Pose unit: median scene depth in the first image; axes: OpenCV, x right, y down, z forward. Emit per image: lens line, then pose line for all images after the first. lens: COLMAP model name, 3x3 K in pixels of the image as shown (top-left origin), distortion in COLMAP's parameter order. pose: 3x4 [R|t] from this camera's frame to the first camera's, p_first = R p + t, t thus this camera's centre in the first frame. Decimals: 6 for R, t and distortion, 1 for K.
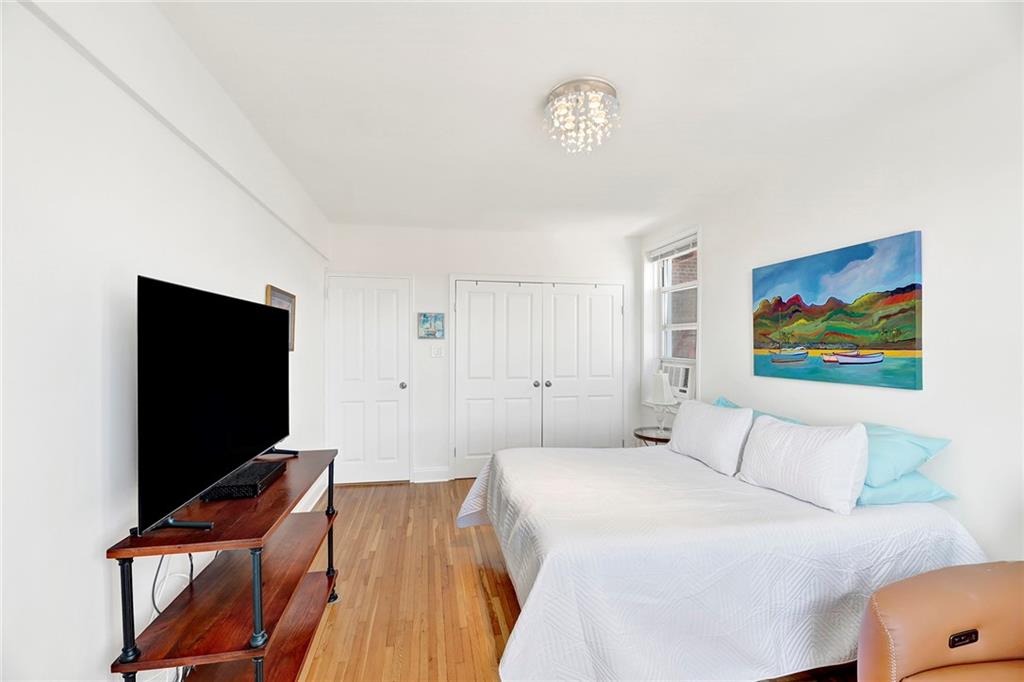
lens RADIAL K [[424.1, 0, 513.2], [0, 424.1, 351.1], [0, 0, 1]] dist [-0.000647, -0.000291]
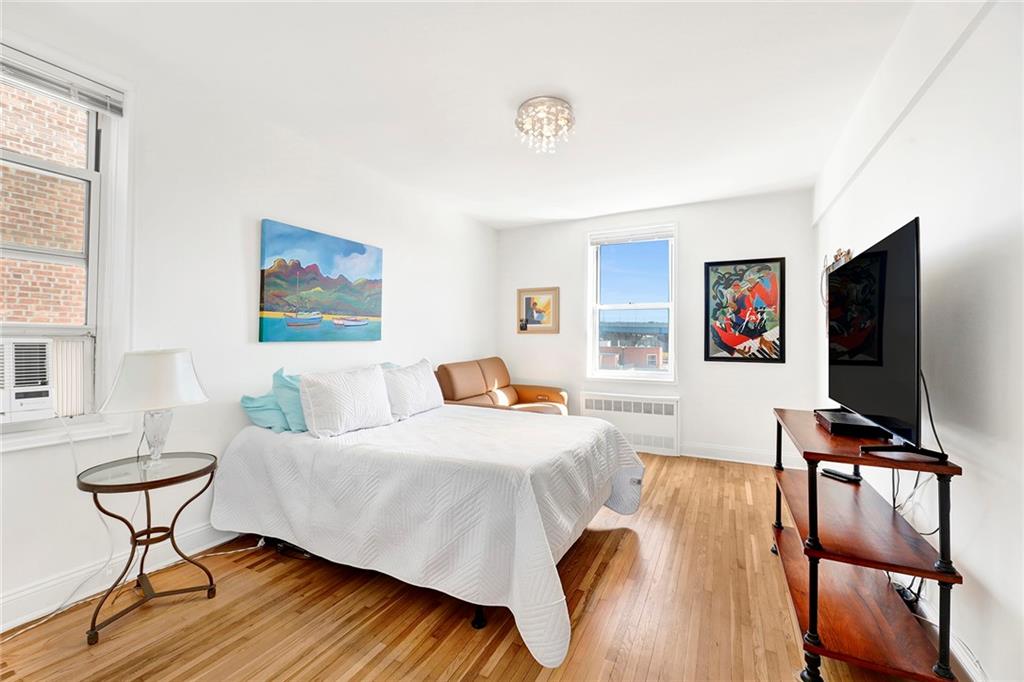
lens RADIAL K [[414.6, 0, 509.1], [0, 414.6, 339.6], [0, 0, 1]] dist [-0.000953, -0.000241]
pose [[-0.777177, -0.005771, 0.629255, -0.402493], [0.007936, 0.999789, 0.018970, 0.046731], [-0.629231, 0.019737, -0.776967, 1.528850]]
